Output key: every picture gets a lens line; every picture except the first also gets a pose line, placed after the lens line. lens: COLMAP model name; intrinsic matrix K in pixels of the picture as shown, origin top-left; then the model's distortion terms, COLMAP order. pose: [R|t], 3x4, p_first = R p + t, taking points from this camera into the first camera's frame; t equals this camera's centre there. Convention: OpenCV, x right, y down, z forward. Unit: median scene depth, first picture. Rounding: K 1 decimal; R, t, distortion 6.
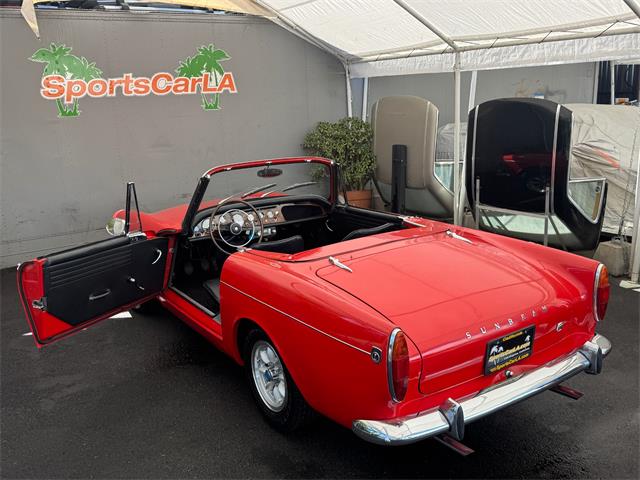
lens RADIAL K [[614.0, 0, 319.5], [0, 614.0, 242.0], [0, 0, 1]] dist [0.065259, 0.000000]
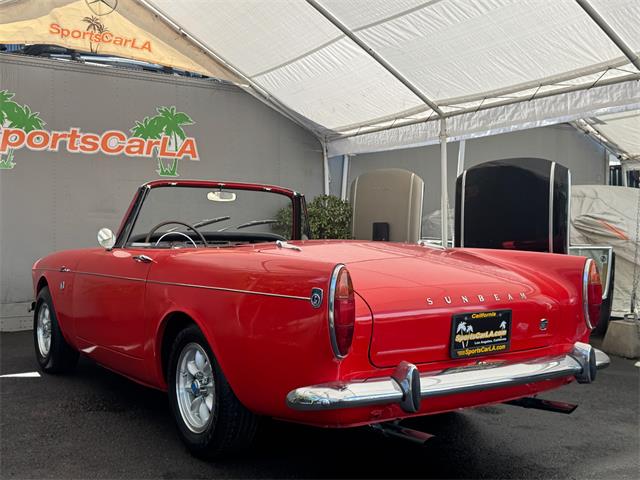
lens RADIAL K [[727.9, 0, 316.4], [0, 727.9, 234.0], [0, 0, 1]] dist [0.103670, 0.000000]
pose [[0.999111, 0.039519, 0.014694, 0.027850], [-0.034761, 0.969304, -0.243397, 0.126318], [-0.023861, 0.242670, 0.969815, 0.004816]]
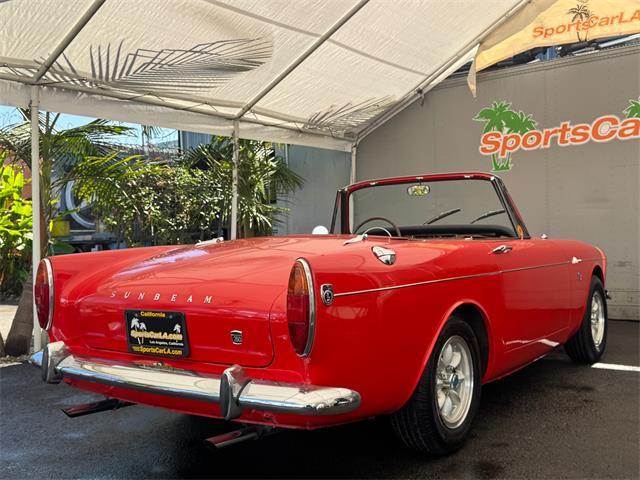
lens RADIAL K [[680.0, 0, 318.0], [0, 680.0, 243.2], [0, 0, 1]] dist [0.080045, 0.000000]
pose [[0.364261, 0.038357, -0.930507, 0.522948], [-0.213860, 0.975896, -0.043491, 0.022753], [0.906409, 0.214841, 0.363683, 0.362812]]
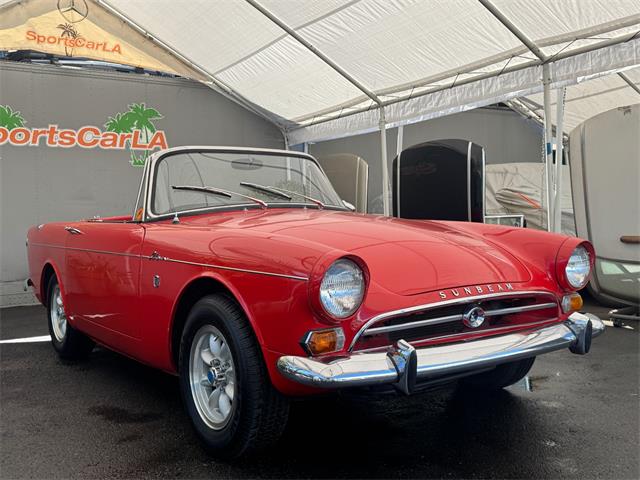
lens RADIAL K [[680.0, 0, 311.7], [0, 680.0, 237.4], [0, 0, 1]] dist [0.080045, 0.000000]
pose [[0.999931, 0.011582, 0.002051, 0.108386], [-0.010828, 0.974468, -0.224267, 0.153189], [-0.004596, 0.224229, 0.974526, -0.035847]]
